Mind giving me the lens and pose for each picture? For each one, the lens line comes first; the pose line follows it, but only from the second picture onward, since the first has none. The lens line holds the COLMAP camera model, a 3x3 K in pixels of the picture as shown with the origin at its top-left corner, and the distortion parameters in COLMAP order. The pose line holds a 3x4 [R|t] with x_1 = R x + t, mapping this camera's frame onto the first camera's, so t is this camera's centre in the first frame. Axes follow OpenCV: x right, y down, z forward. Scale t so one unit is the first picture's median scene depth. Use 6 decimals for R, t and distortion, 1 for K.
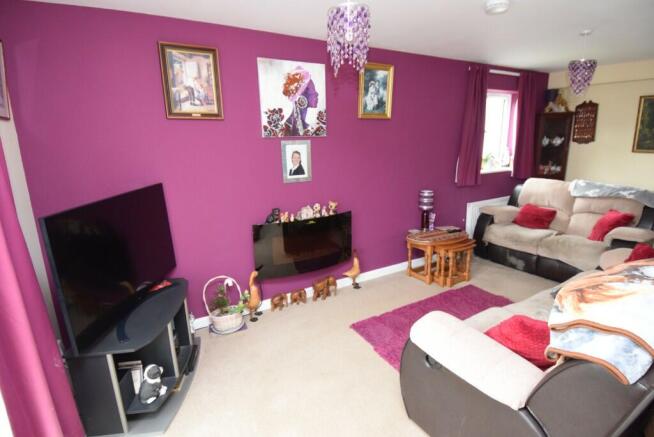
lens RADIAL K [[338.2, 0, 331.3], [0, 338.2, 217.9], [0, 0, 1]] dist [0.005186, 0.000661]
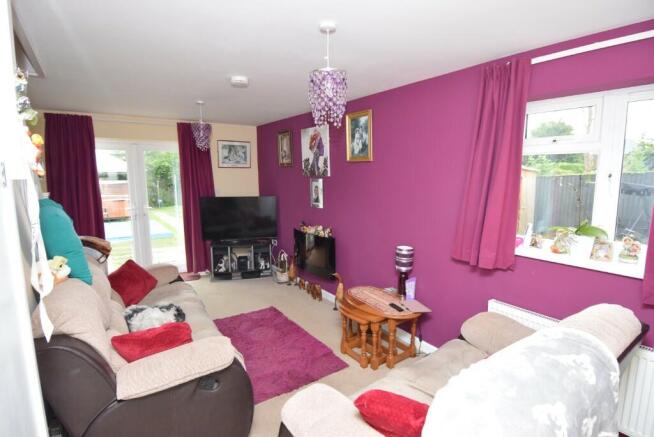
lens RADIAL K [[338.2, 0, 331.3], [0, 338.2, 217.9], [0, 0, 1]] dist [0.005186, 0.000661]
pose [[0.065037, 0.152910, -0.986098, 1.252664], [-0.223727, 0.965268, 0.134925, -0.257690], [0.972480, 0.211841, 0.096988, 0.890392]]
